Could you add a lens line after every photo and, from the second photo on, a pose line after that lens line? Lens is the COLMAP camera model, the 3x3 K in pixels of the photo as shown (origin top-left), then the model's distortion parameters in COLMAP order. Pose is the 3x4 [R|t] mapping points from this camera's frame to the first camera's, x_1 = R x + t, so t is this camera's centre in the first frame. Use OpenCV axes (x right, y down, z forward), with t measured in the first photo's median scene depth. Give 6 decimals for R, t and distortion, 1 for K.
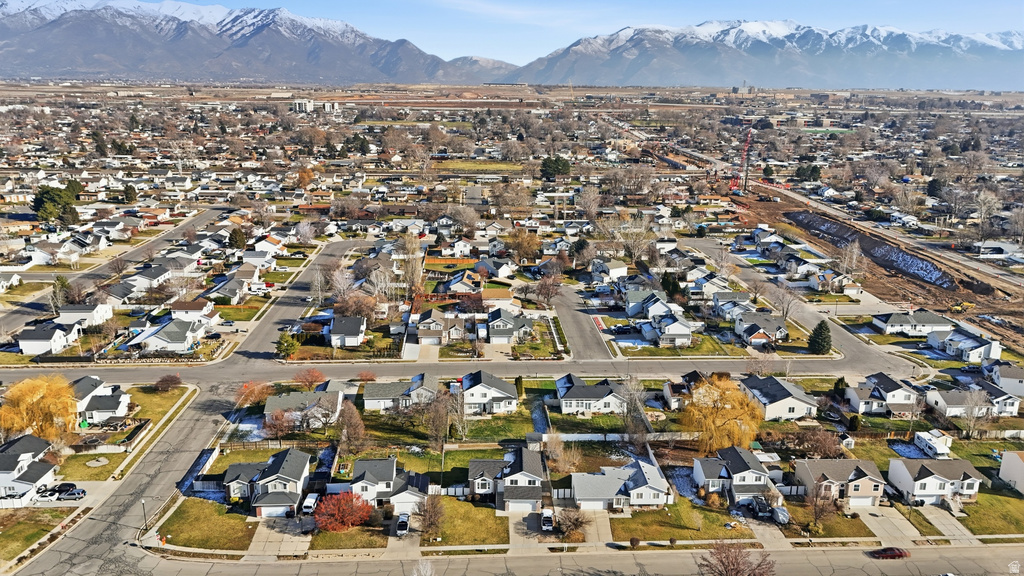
lens RADIAL K [[755.4, 0, 510.6], [0, 755.4, 288.0], [0, 0, 1]] dist [0.047629, -0.011568]
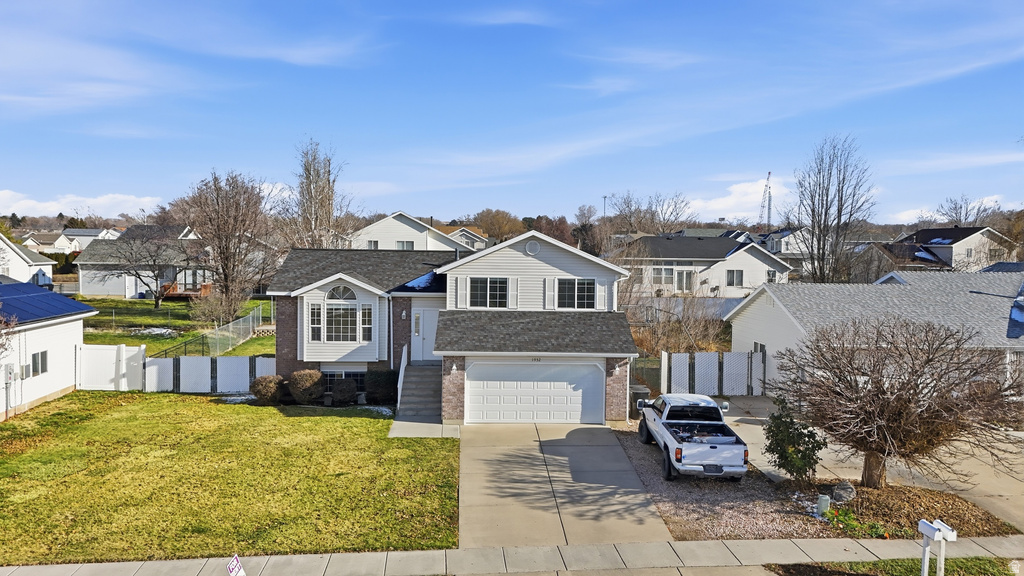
lens RADIAL K [[755.4, 0, 513.3], [0, 755.4, 285.7], [0, 0, 1]] dist [0.047629, -0.011568]
pose [[0.999248, 0.000774, 0.038770, 0.003363], [0.007607, 0.976460, -0.215563, 0.315406], [-0.038024, 0.215696, 0.975720, 0.848351]]
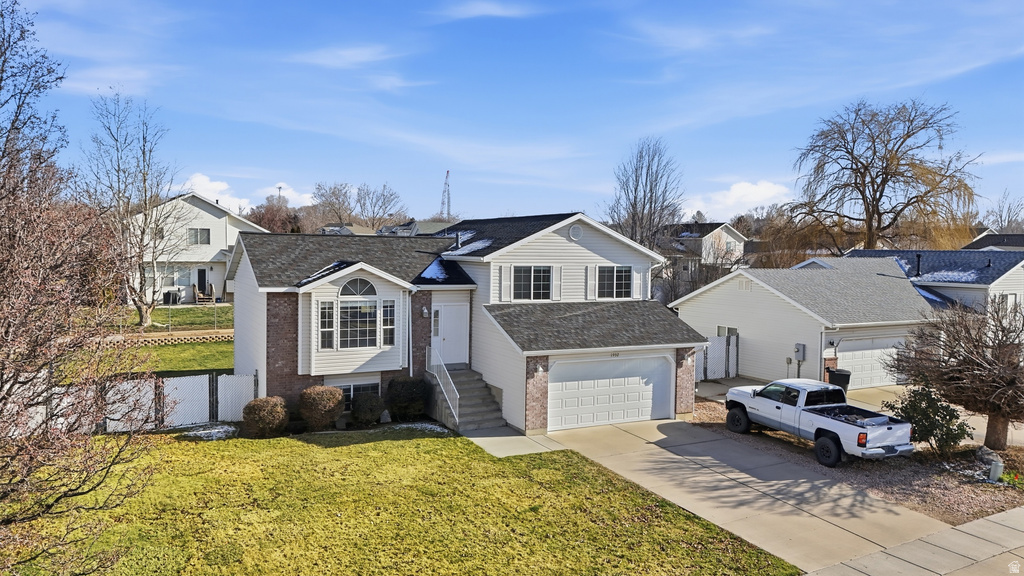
lens RADIAL K [[755.4, 0, 515.4], [0, 755.4, 290.3], [0, 0, 1]] dist [0.047629, -0.011568]
pose [[0.885526, -0.023561, 0.463992, -0.086758], [0.117500, 0.977602, -0.174606, 0.305513], [-0.449485, 0.209137, 0.868461, 0.895642]]
